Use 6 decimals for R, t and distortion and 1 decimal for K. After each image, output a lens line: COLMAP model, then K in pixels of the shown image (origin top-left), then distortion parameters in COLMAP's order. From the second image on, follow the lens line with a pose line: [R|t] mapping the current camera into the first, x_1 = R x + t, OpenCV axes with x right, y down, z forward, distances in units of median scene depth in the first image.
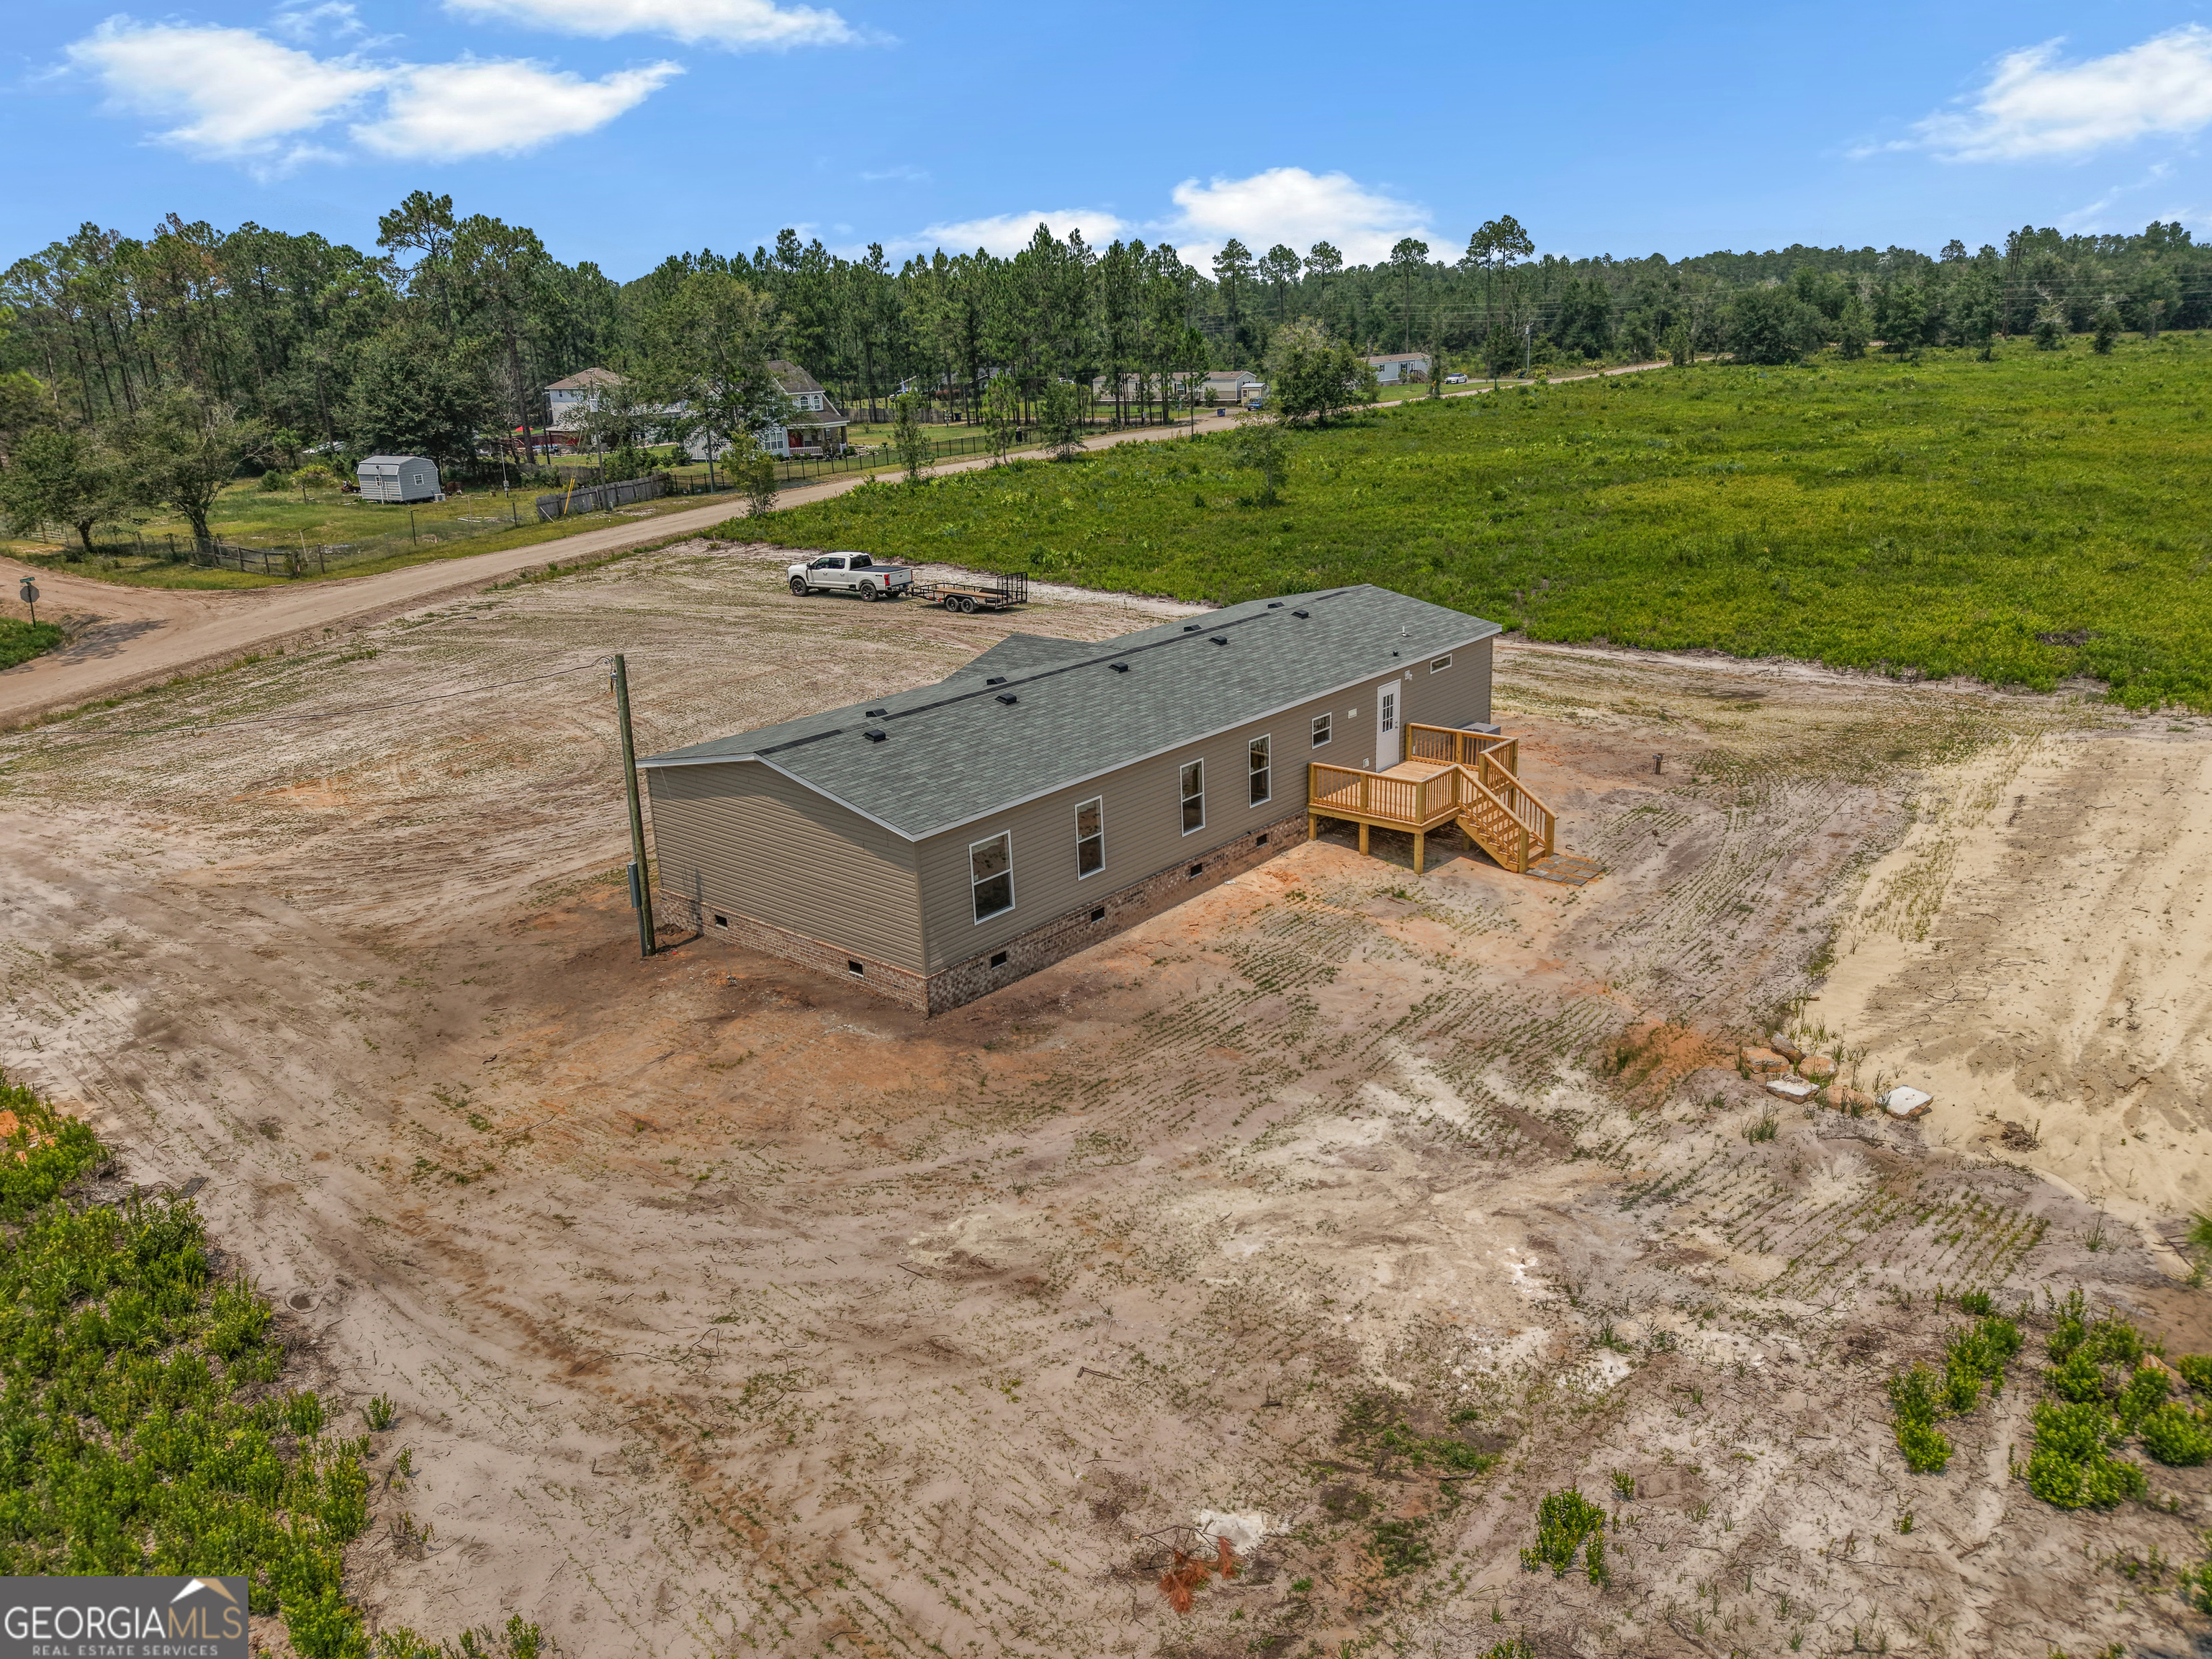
lens RADIAL K [[1639.9, 0, 1150.2], [0, 1639.9, 820.3], [0, 0, 1]] dist [0.008830, -0.012248]
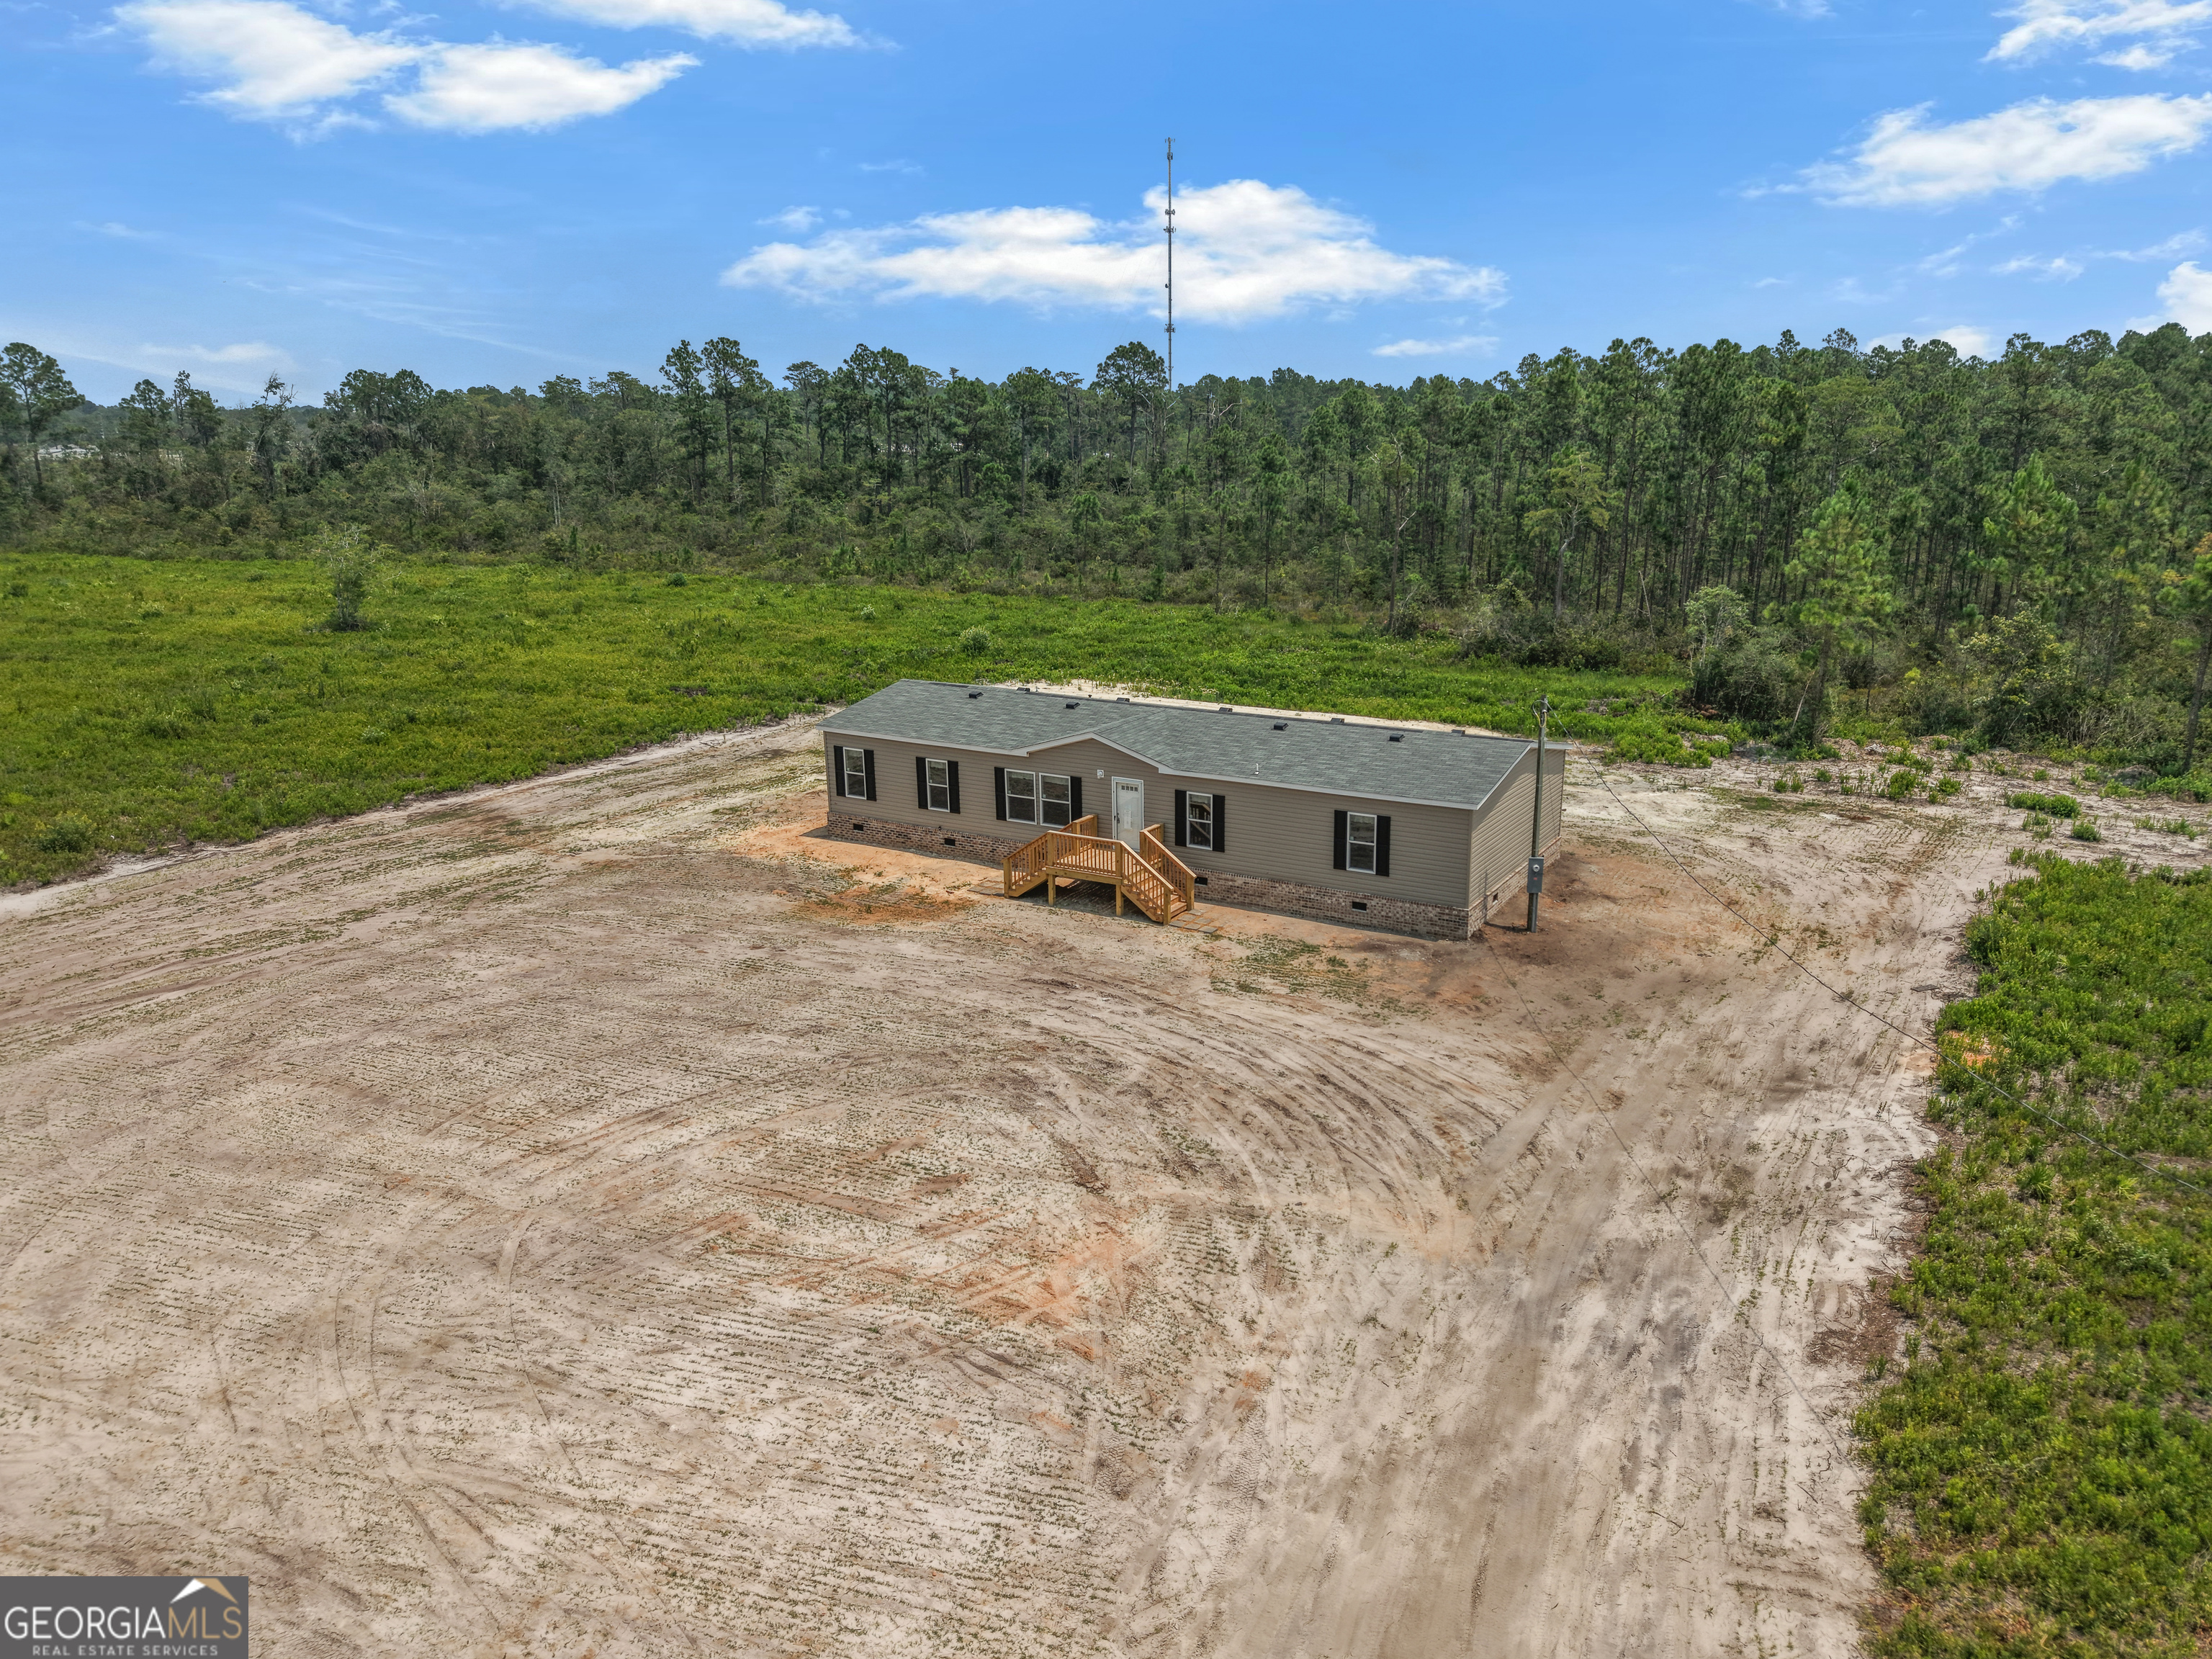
lens RADIAL K [[1430.9, 0, 1255.6], [0, 1430.9, 834.5], [0, 0, 1]] dist [0.005875, 0.002724]
pose [[-0.209621, -0.234809, 0.949170, -1.446570], [0.291231, 0.911685, 0.289853, -0.419337], [-0.933404, 0.337187, -0.122724, 1.443422]]
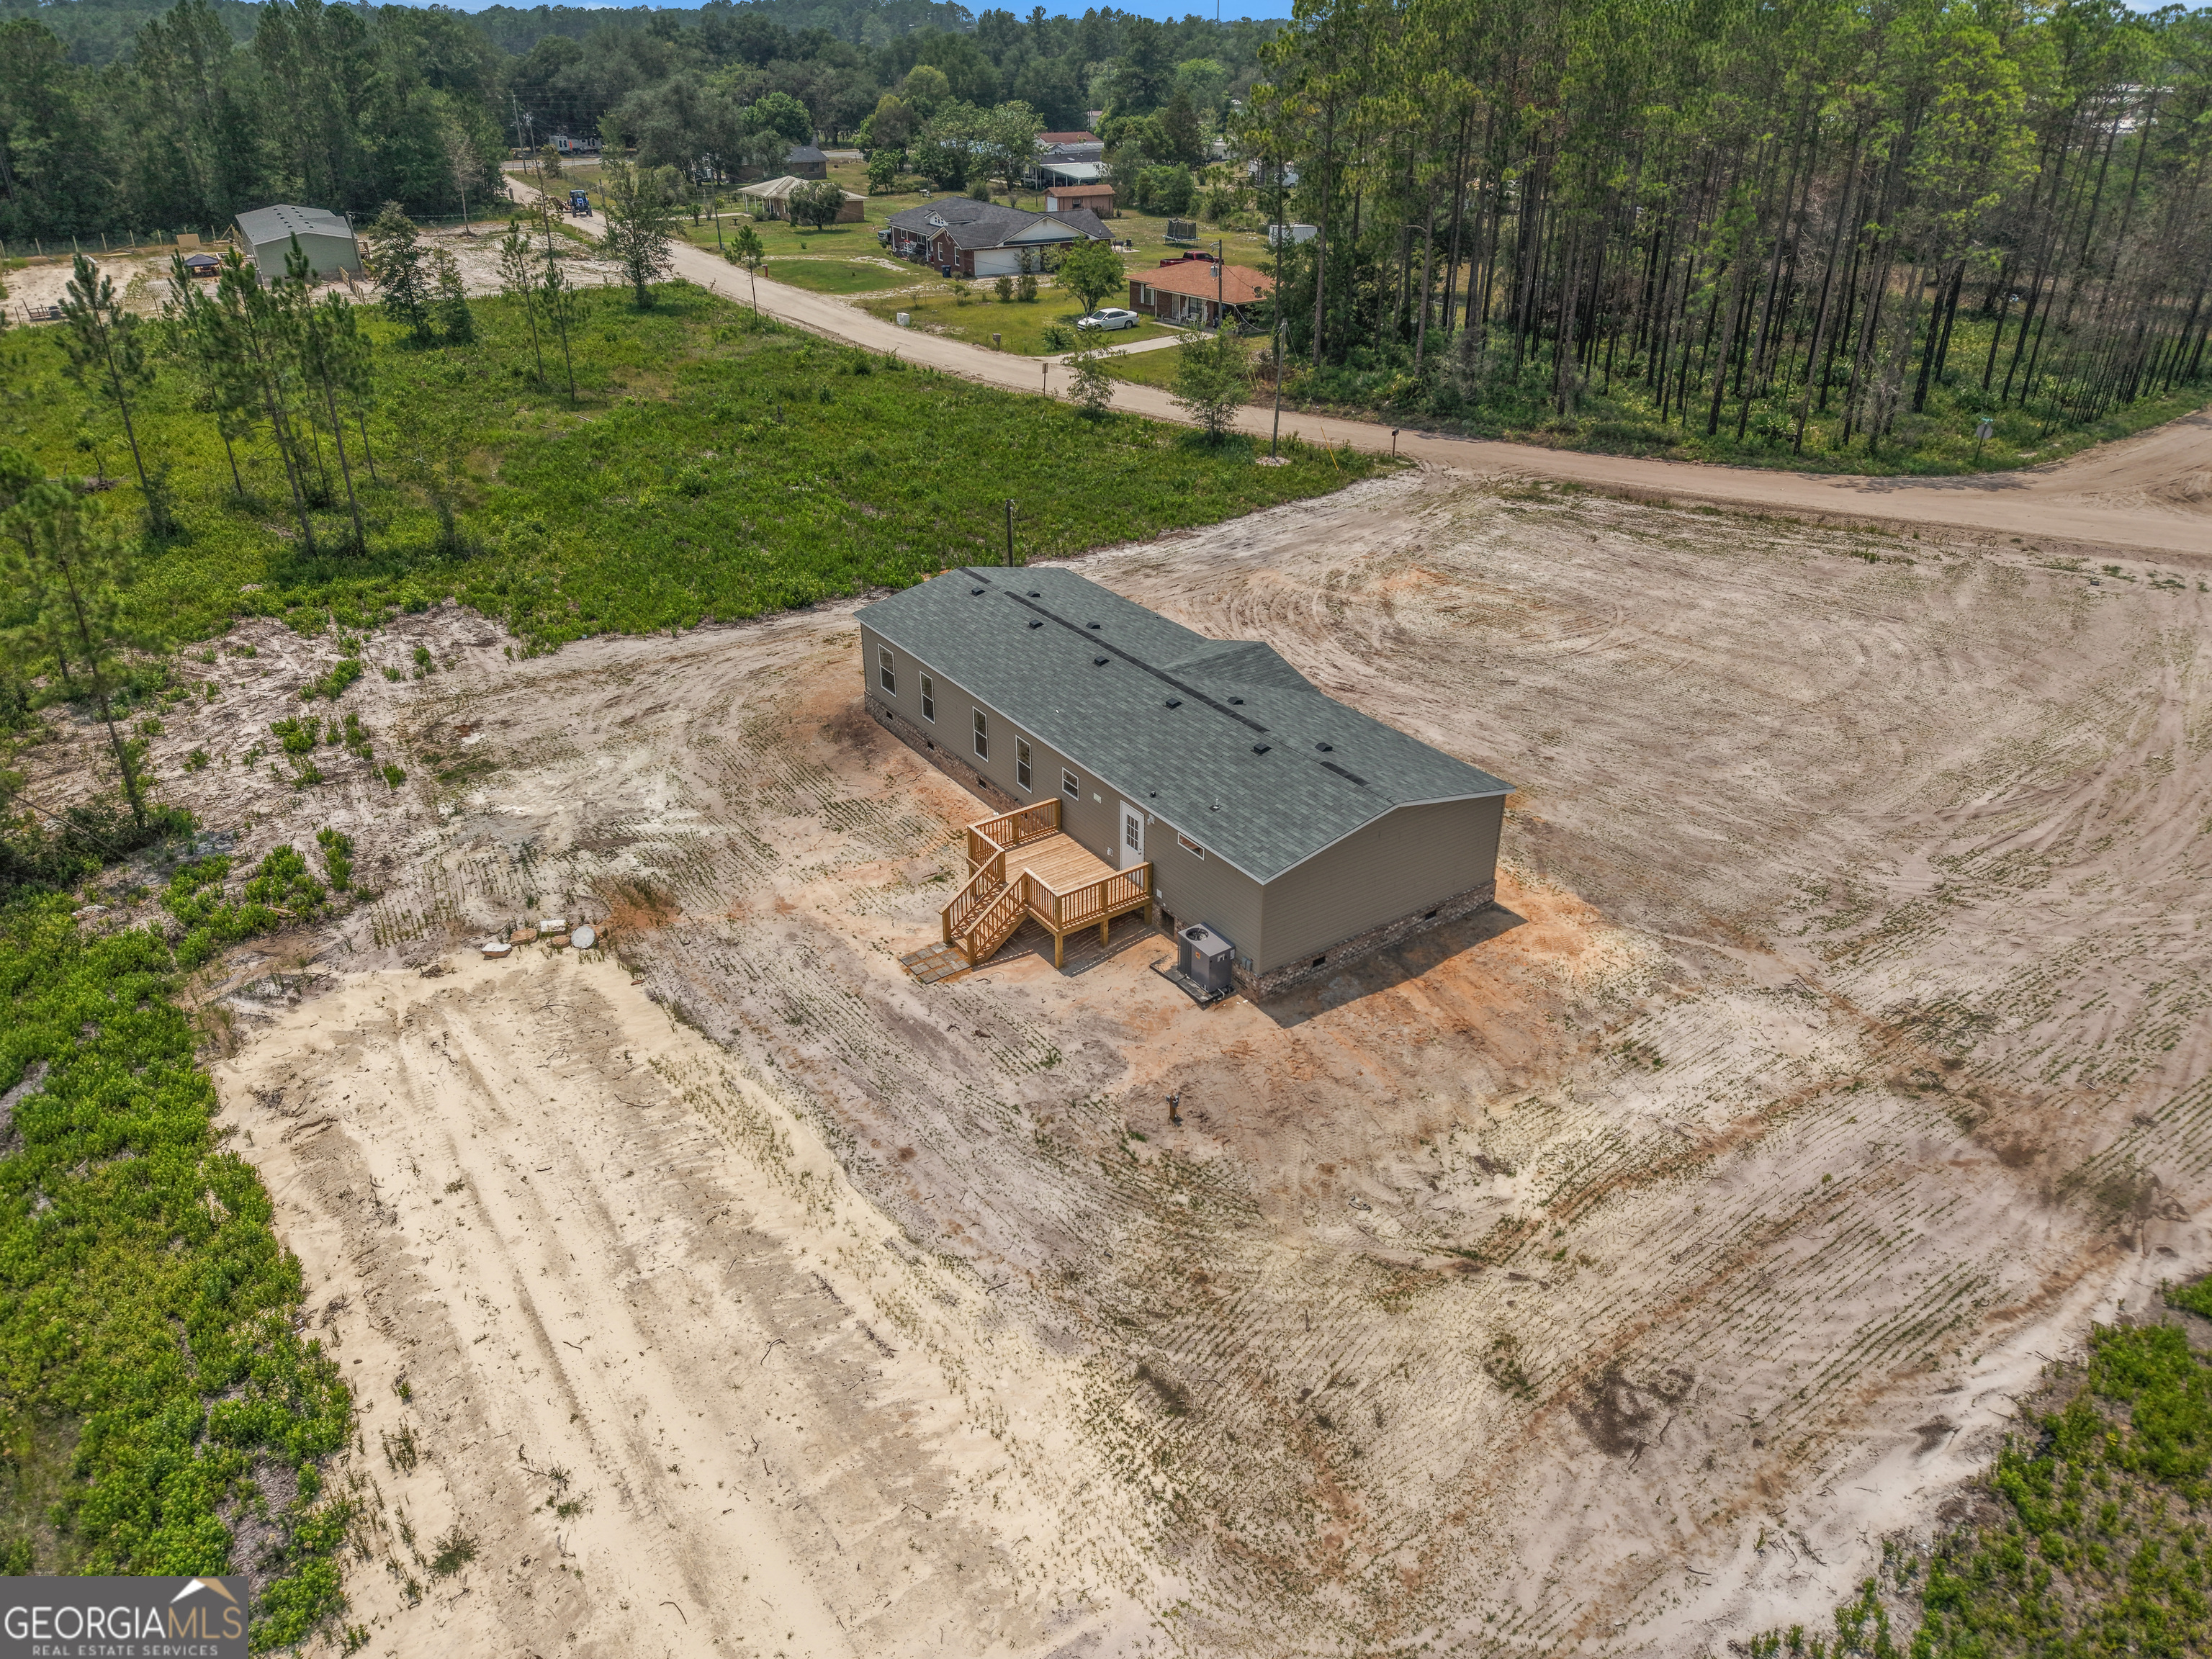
lens RADIAL K [[1542.2, 0, 1108.0], [0, 1542.2, 783.9], [0, 0, 1]] dist [0.007181, 0.001626]
pose [[-0.291066, 0.460303, -0.838691, 1.333991], [-0.265535, 0.803335, 0.533052, -0.848809], [0.919115, 0.377855, -0.111597, 1.479707]]
